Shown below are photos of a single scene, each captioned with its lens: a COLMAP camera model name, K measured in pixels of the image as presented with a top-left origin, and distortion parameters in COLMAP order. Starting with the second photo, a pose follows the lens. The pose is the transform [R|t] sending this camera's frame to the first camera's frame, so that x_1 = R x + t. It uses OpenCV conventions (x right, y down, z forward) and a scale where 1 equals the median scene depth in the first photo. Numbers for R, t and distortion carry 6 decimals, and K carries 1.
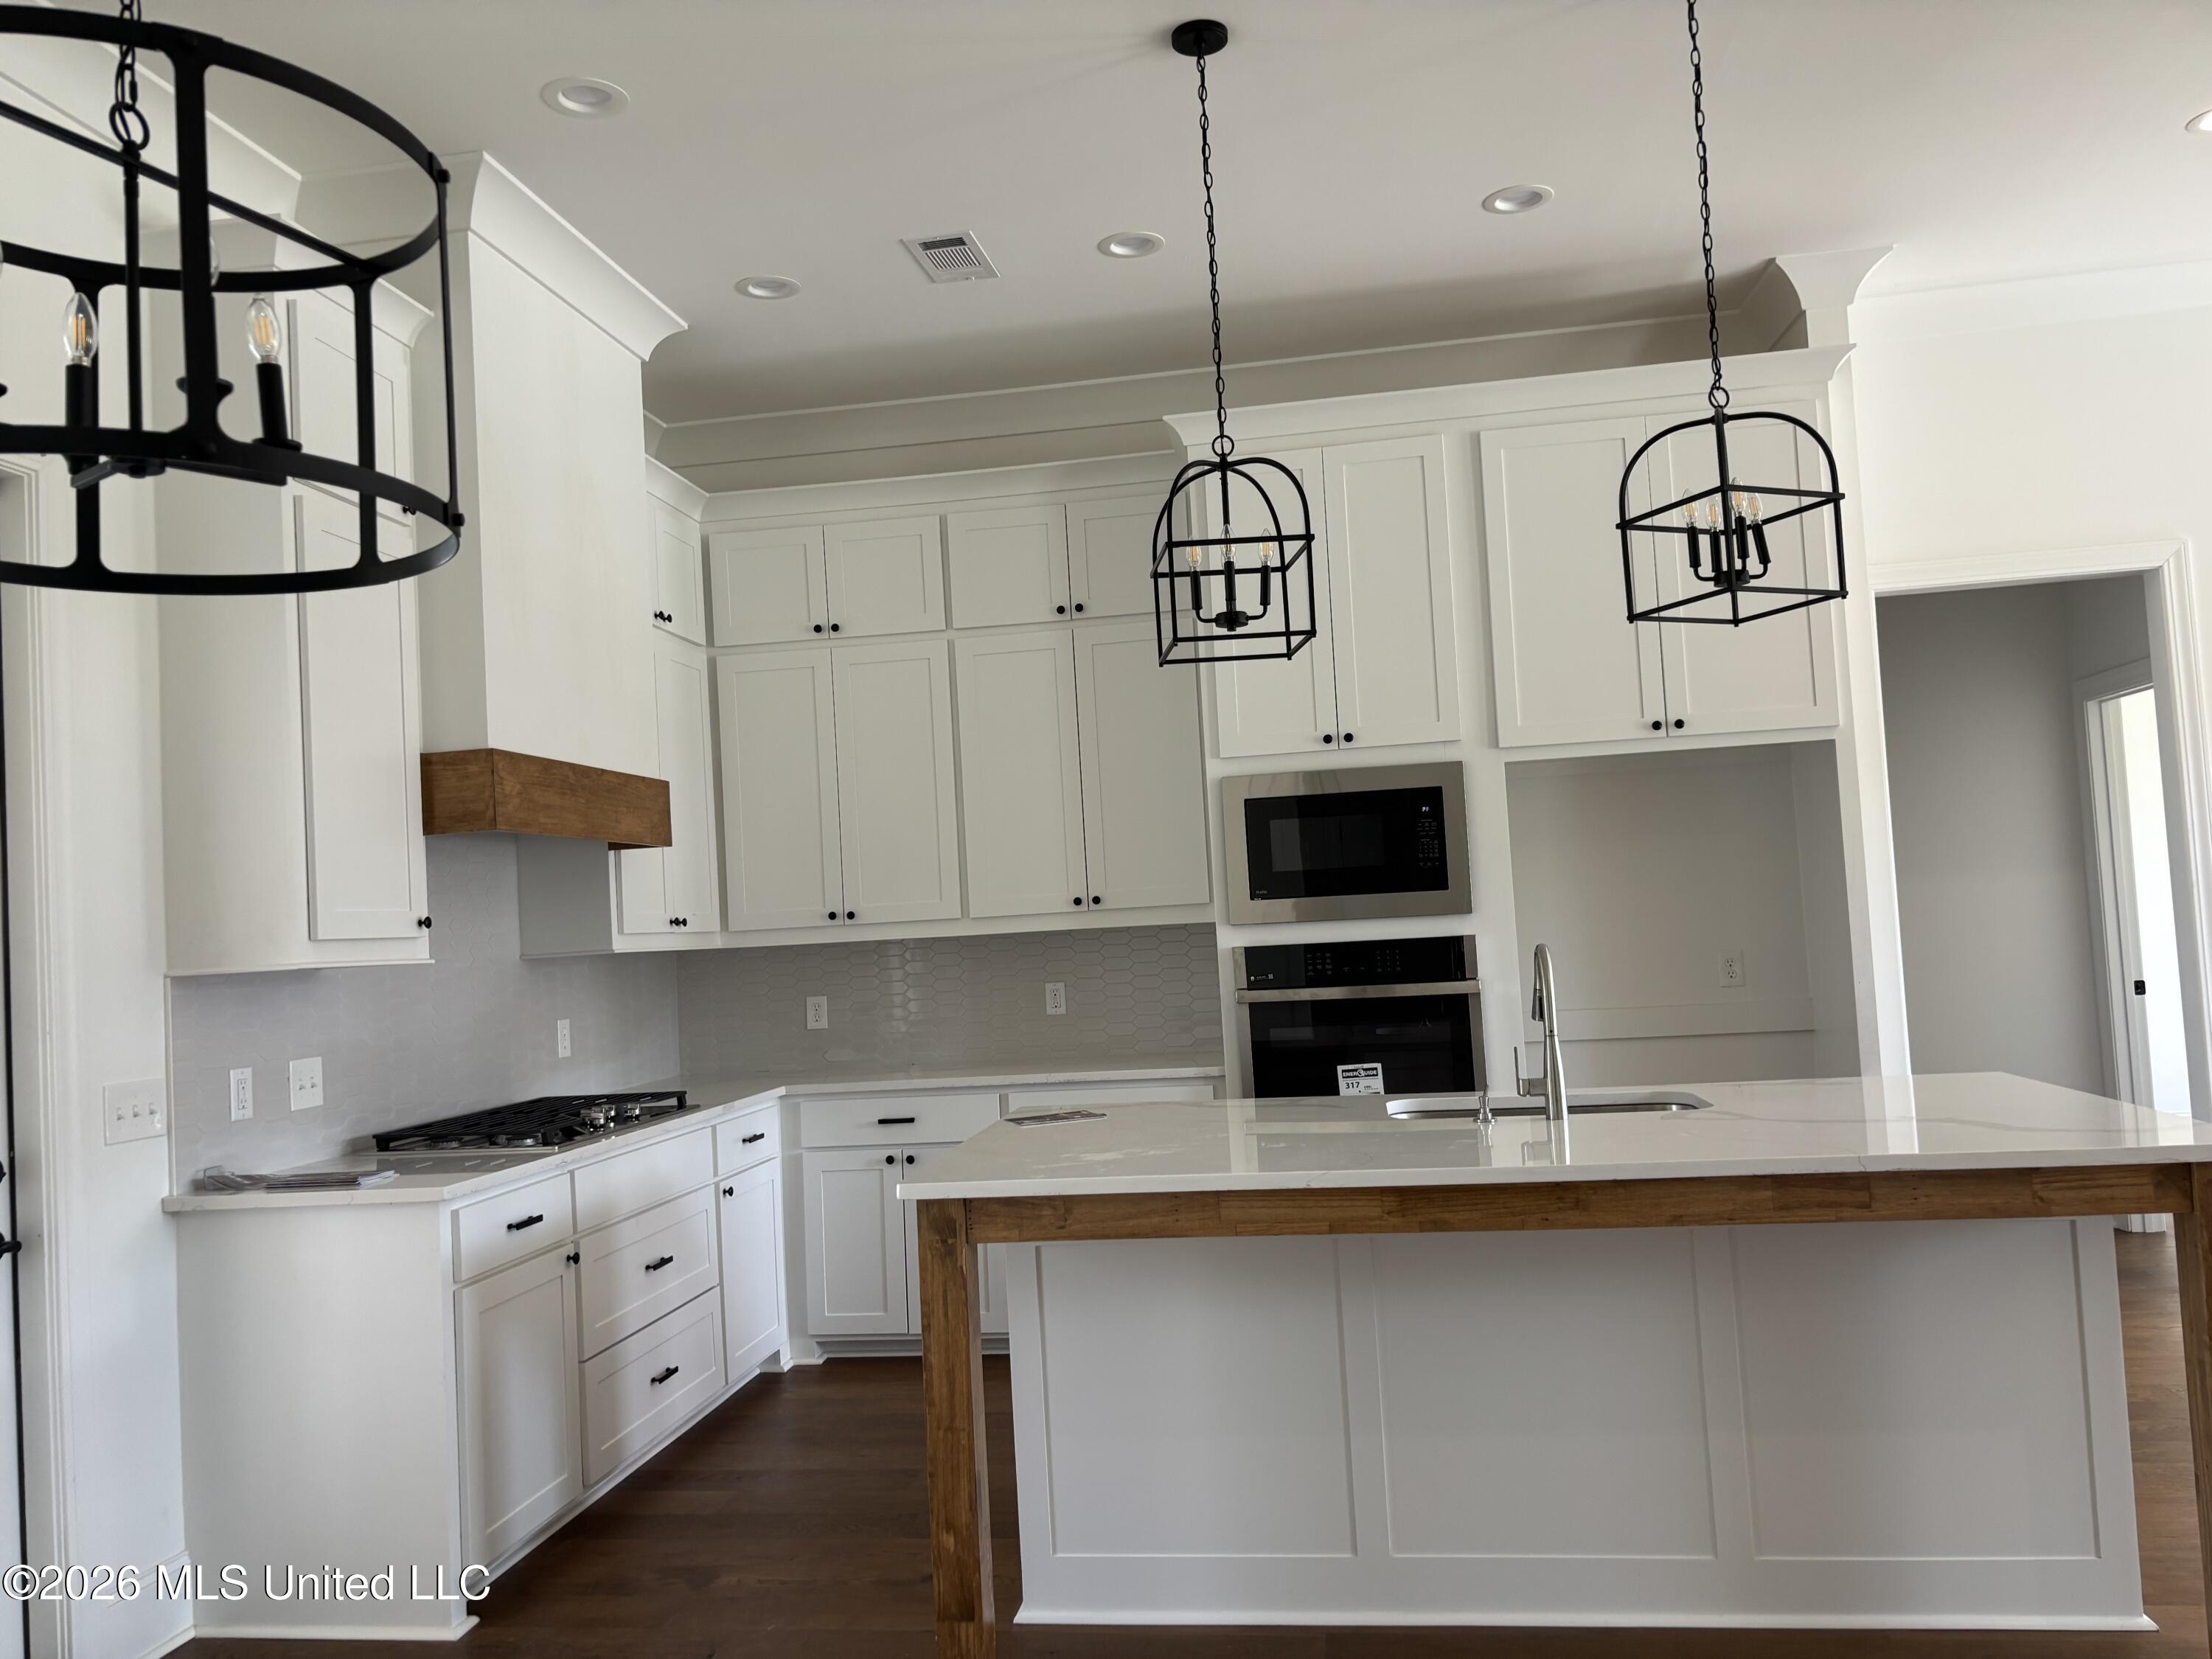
lens RADIAL K [[1686.0, 0, 1096.3], [0, 1686.0, 836.8], [0, 0, 1]] dist [0.058067, -0.061984]
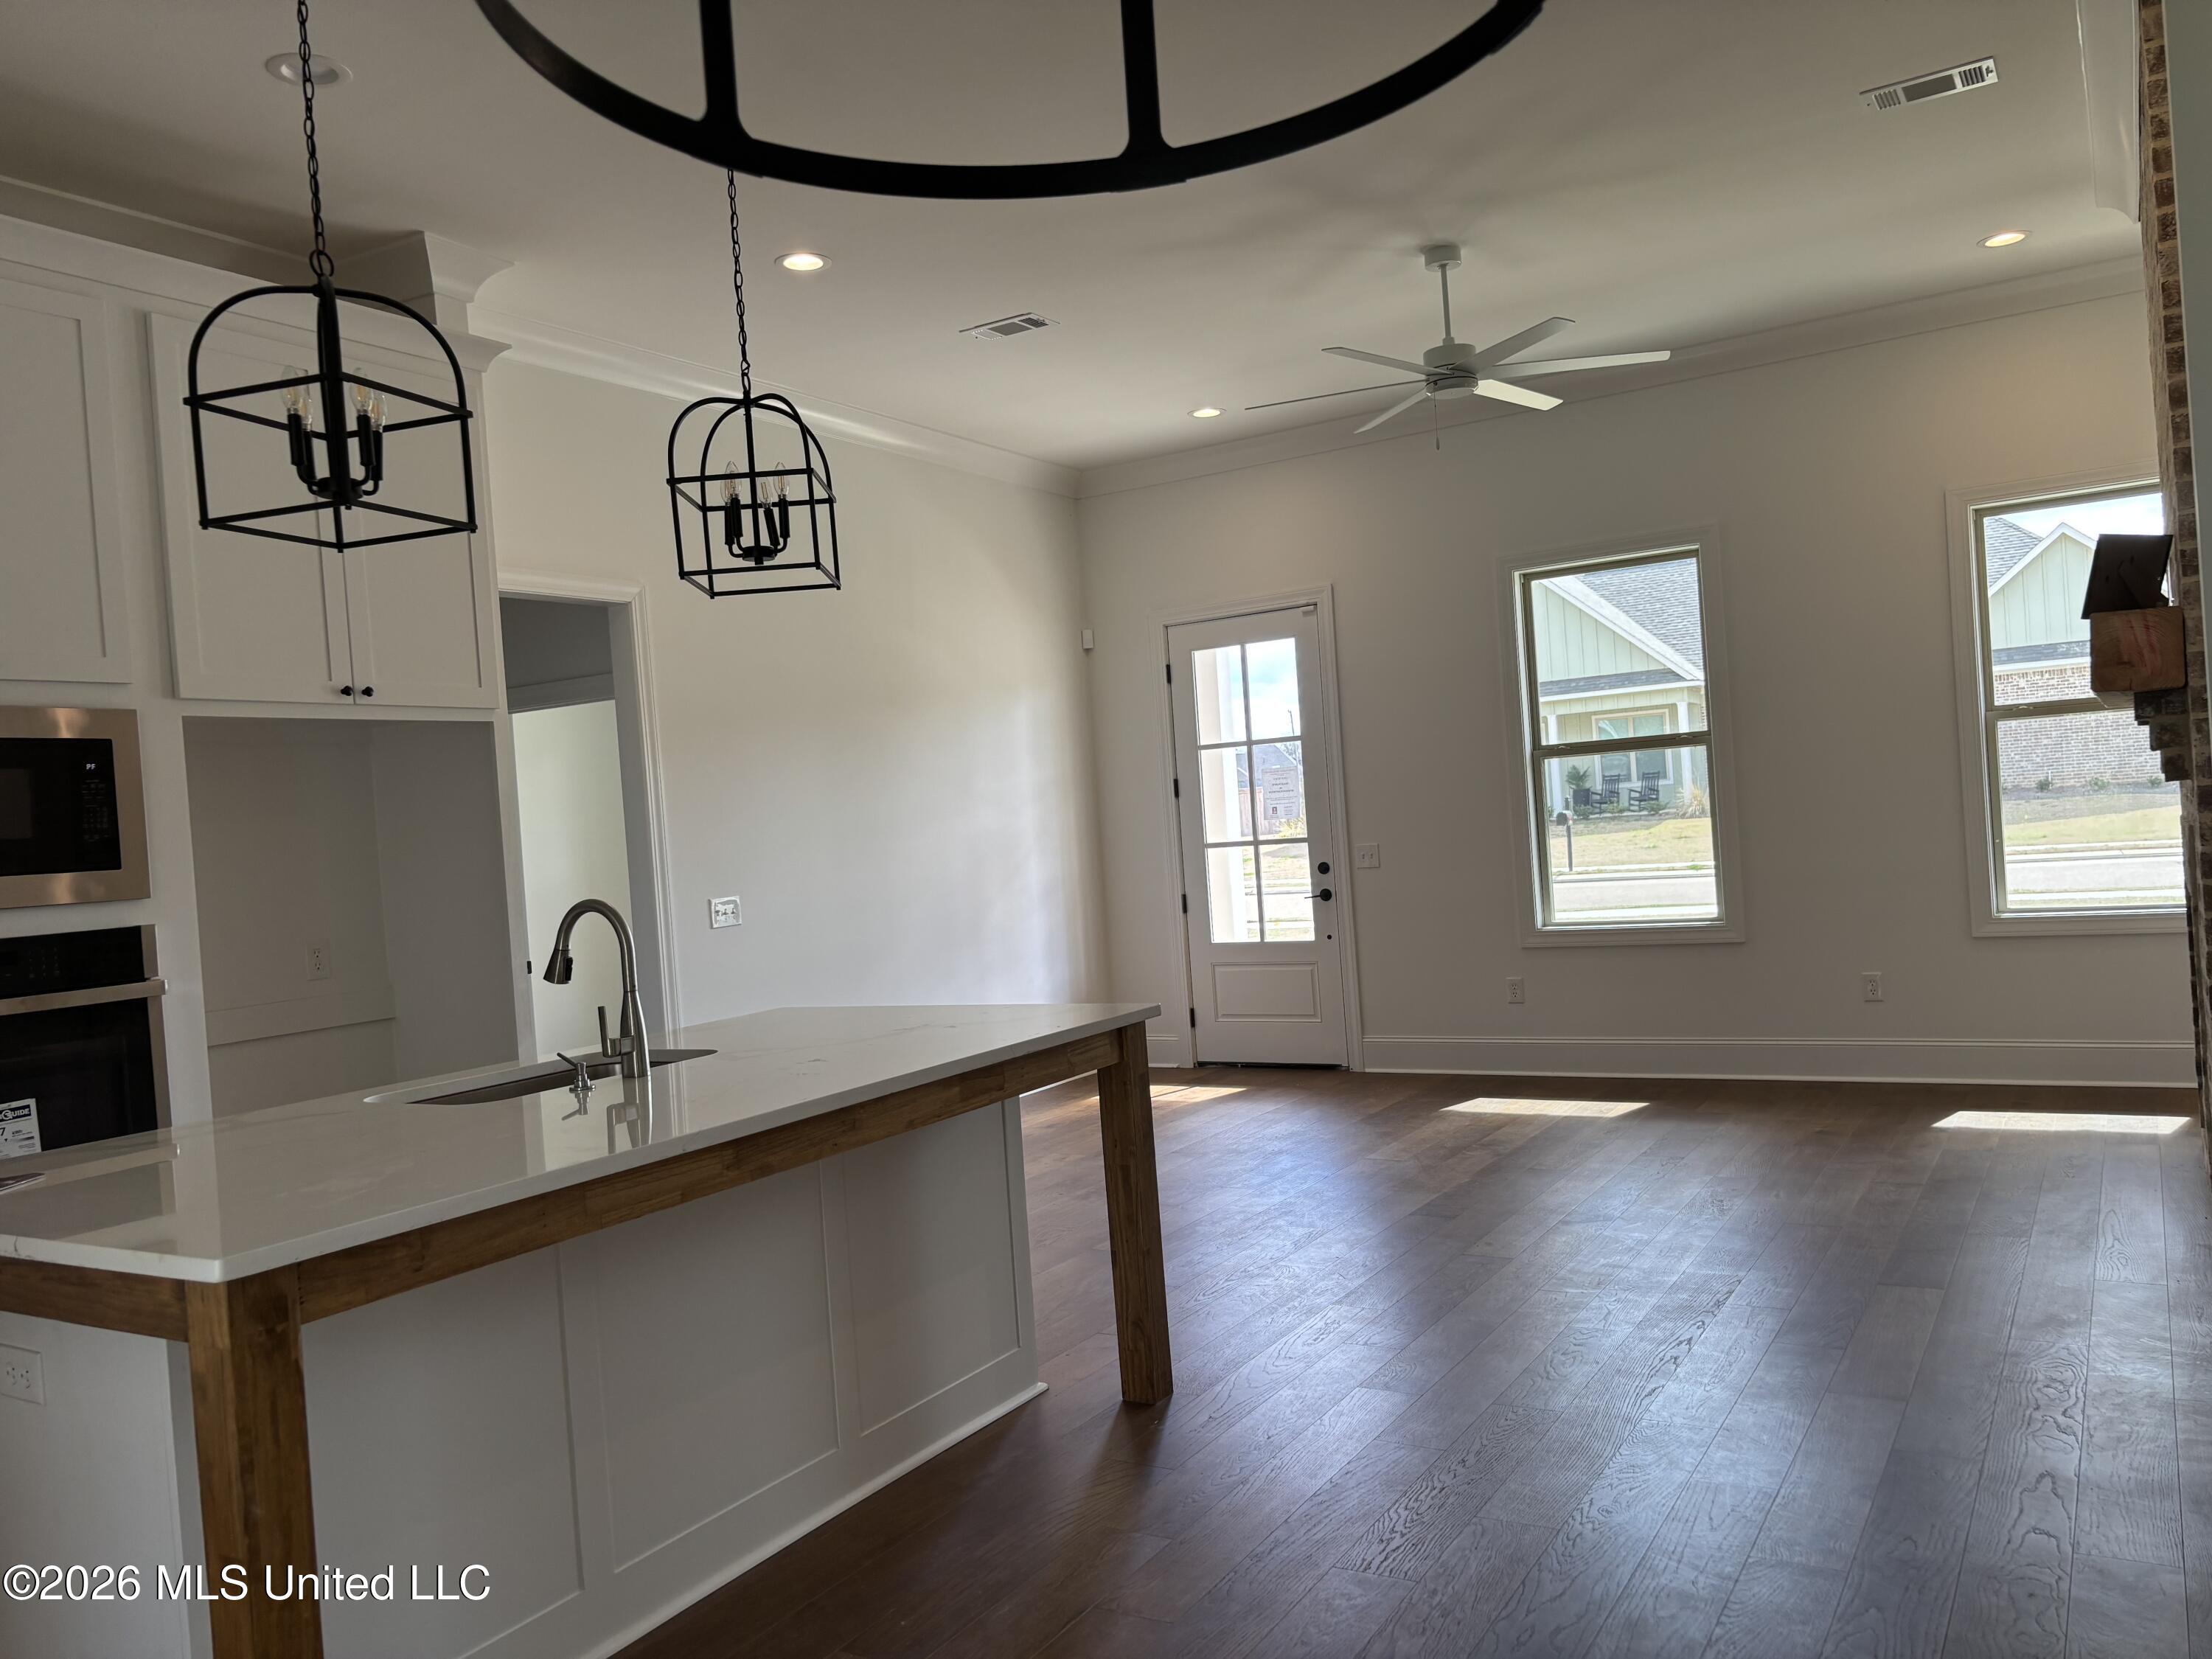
lens RADIAL K [[1680.5, 0, 1098.7], [0, 1680.5, 843.8], [0, 0, 1]] dist [0.080451, -0.100823]
pose [[0.378534, 0.016905, 0.925433, -0.596543], [0.003897, 0.999795, -0.019858, 0.060541], [-0.925579, 0.011123, 0.378391, 0.438234]]
